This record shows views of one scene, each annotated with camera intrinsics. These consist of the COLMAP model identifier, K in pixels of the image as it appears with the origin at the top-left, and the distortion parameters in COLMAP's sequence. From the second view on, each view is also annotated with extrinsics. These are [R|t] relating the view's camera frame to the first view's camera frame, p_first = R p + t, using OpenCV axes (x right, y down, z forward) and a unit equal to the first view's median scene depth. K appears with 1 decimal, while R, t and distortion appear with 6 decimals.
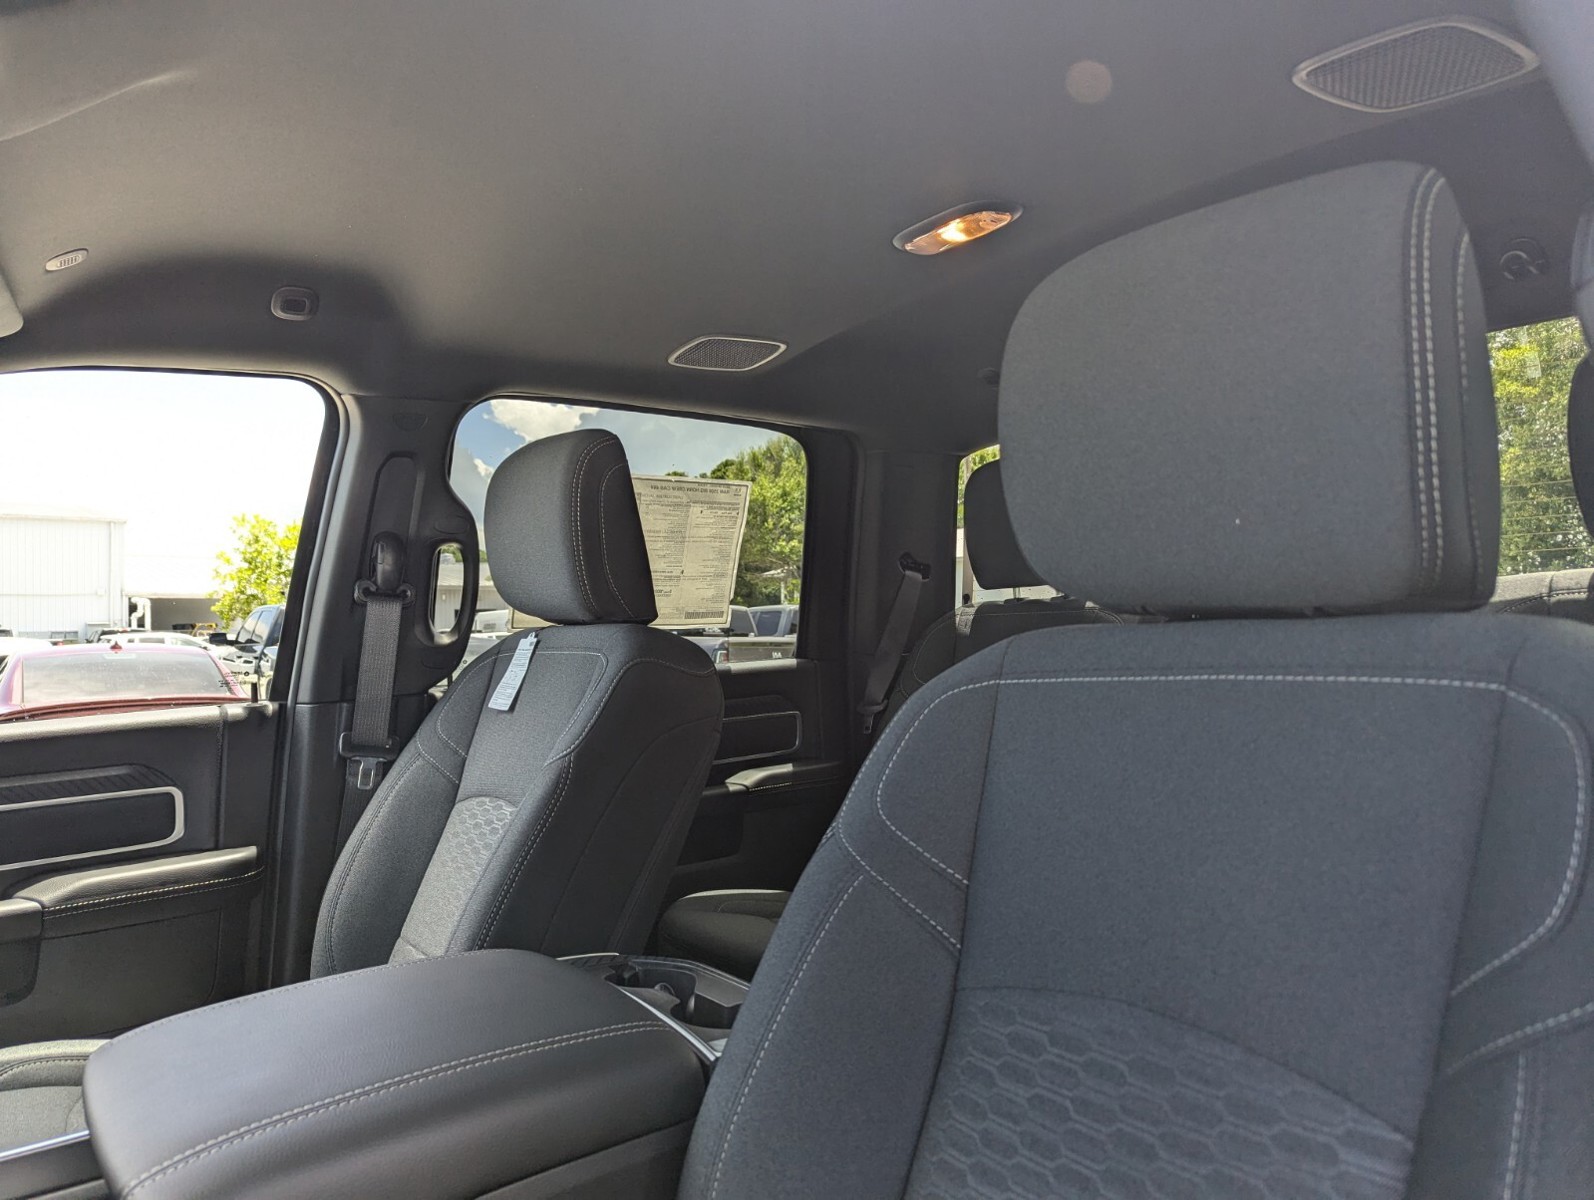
lens RADIAL K [[1120.0, 0, 797.0], [0, 1120.0, 600.0], [0, 0, 1]] dist [0.033770, -0.028082]
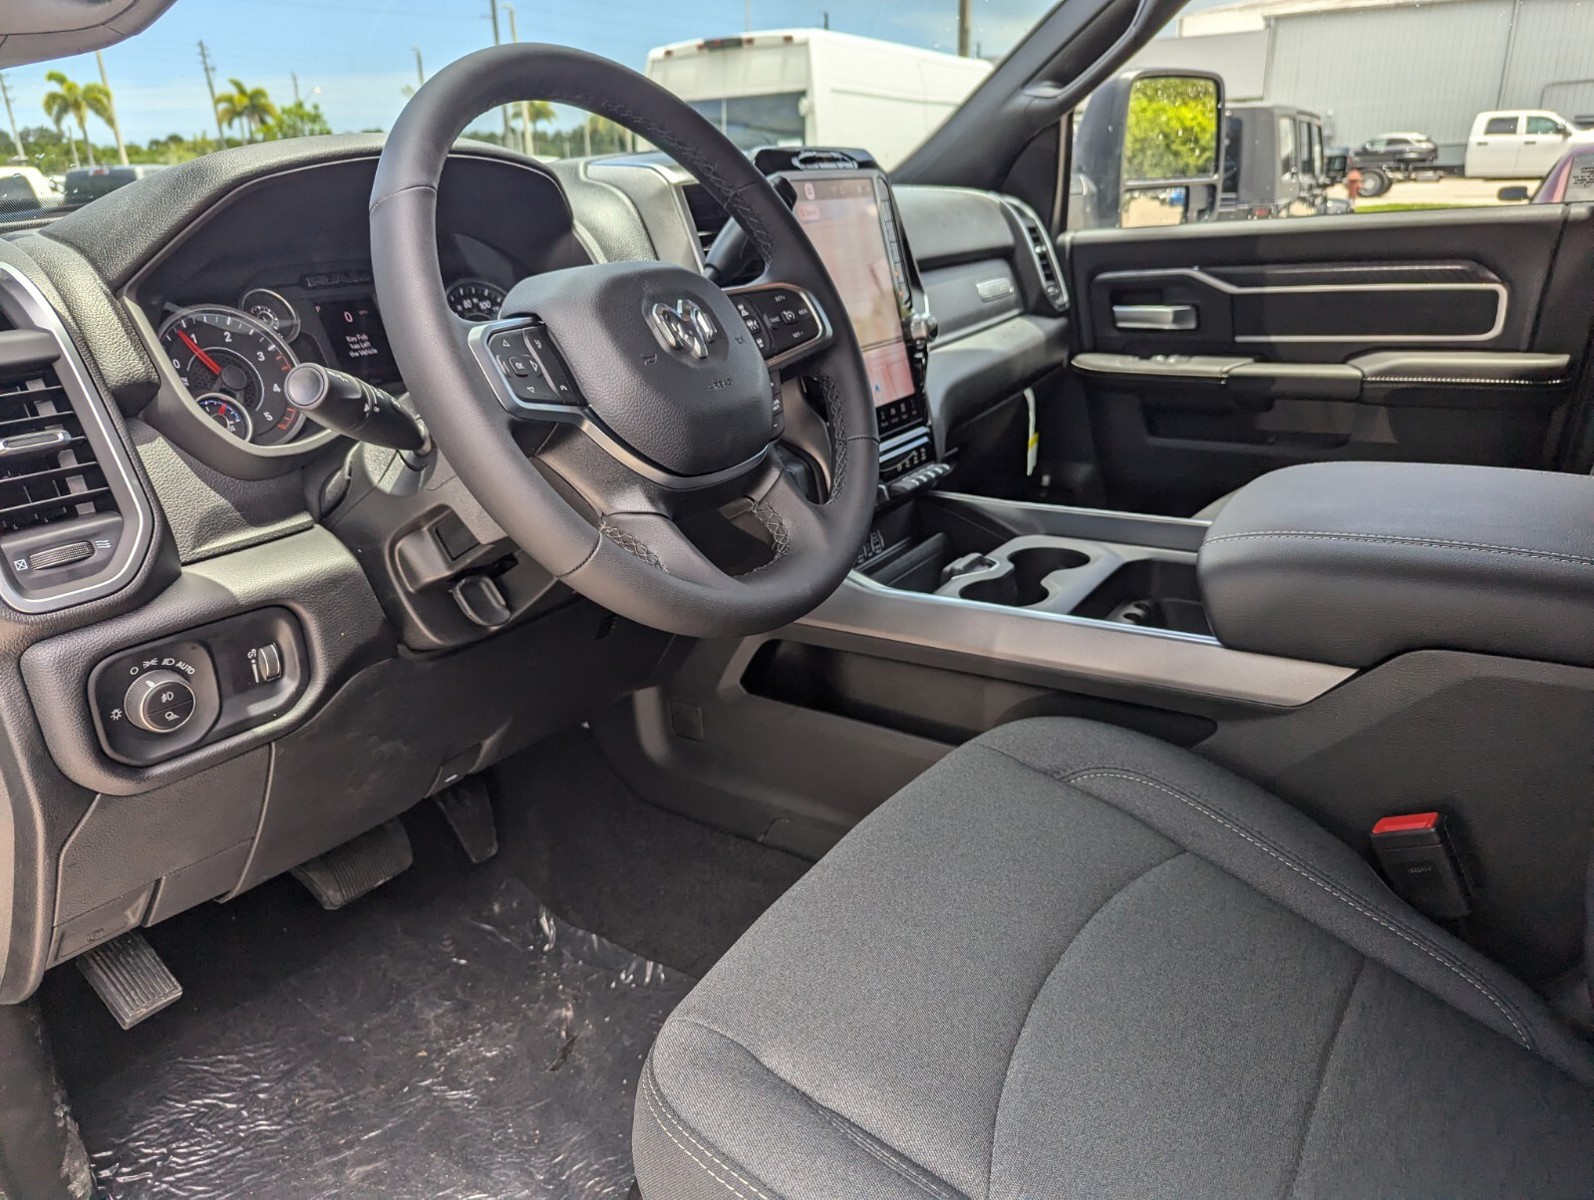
lens RADIAL K [[1120.0, 0, 797.0], [0, 1120.0, 600.0], [0, 0, 1]] dist [0.033770, -0.028082]
pose [[0.361885, 0.338028, -0.868779, 0.211479], [0.052056, 0.923162, 0.380871, 0.002649], [0.930768, -0.183056, 0.316482, 0.013982]]
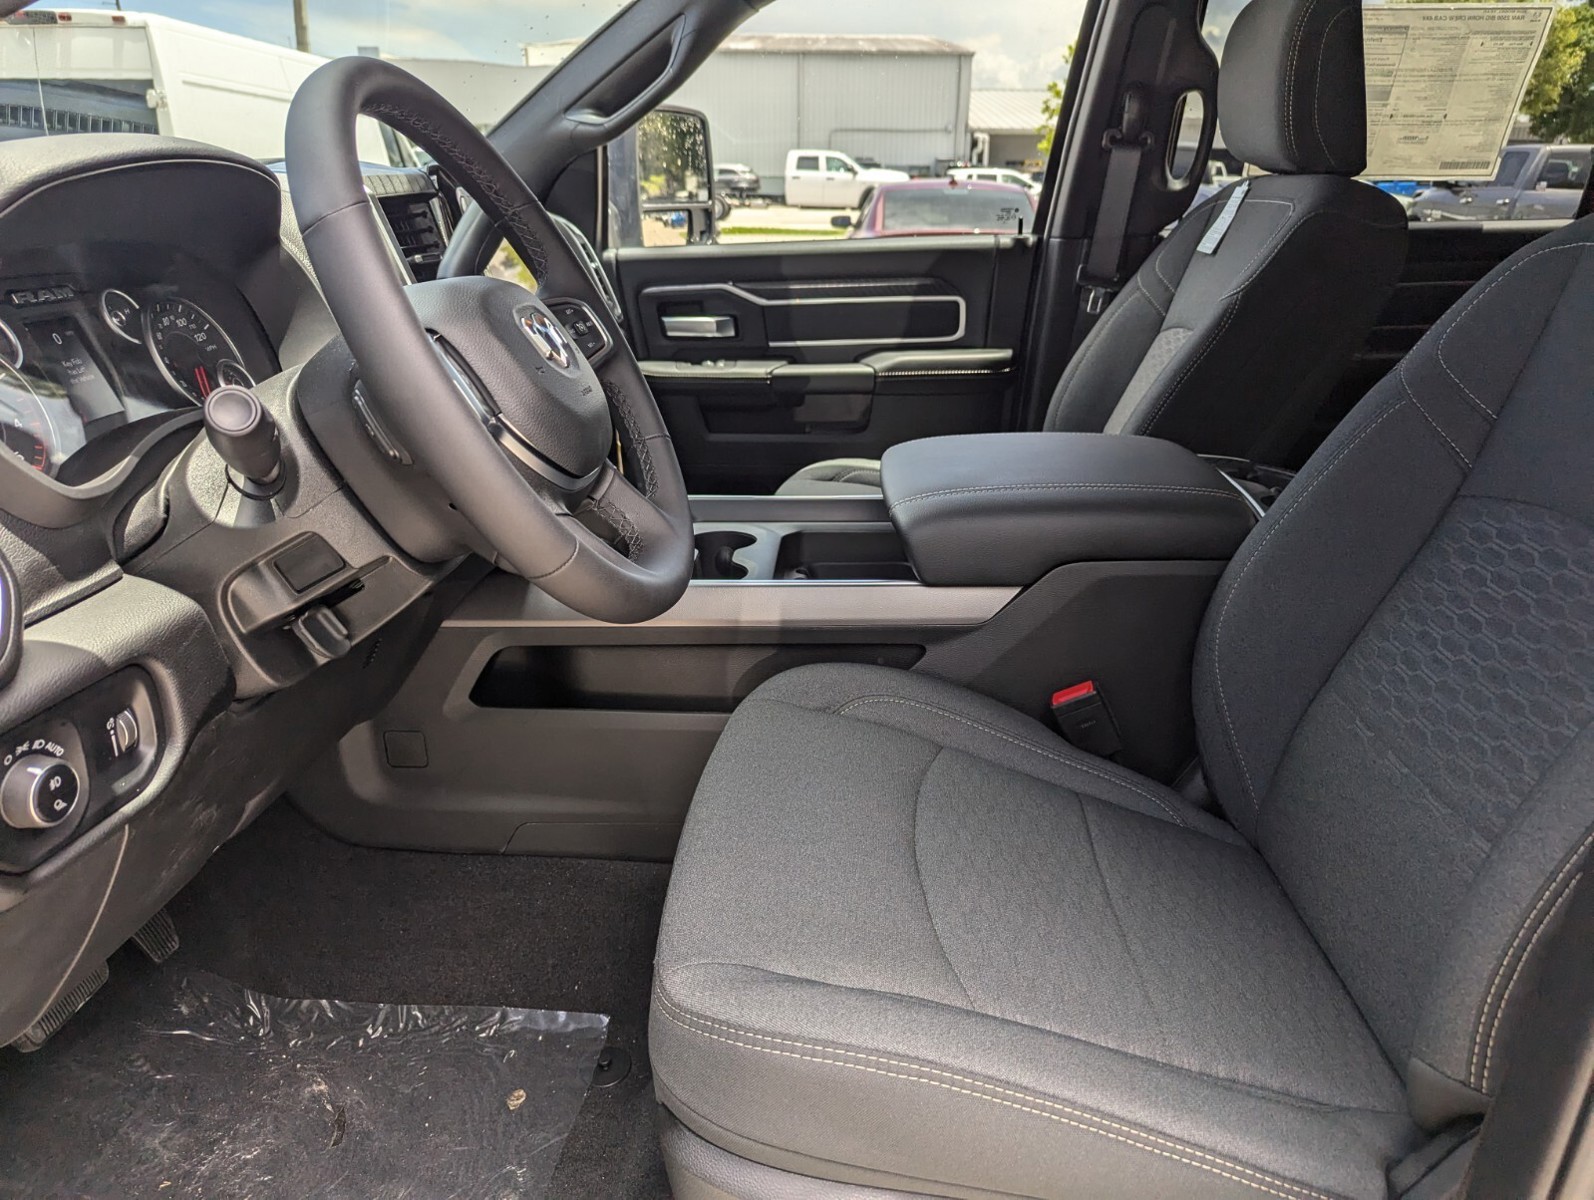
lens RADIAL K [[1120.0, 0, 797.0], [0, 1120.0, 600.0], [0, 0, 1]] dist [0.033770, -0.028082]
pose [[0.779541, 0.244935, -0.576474, 0.148791], [-0.007483, 0.923946, 0.382451, -0.010448], [0.626306, -0.293822, 0.722087, -0.182493]]
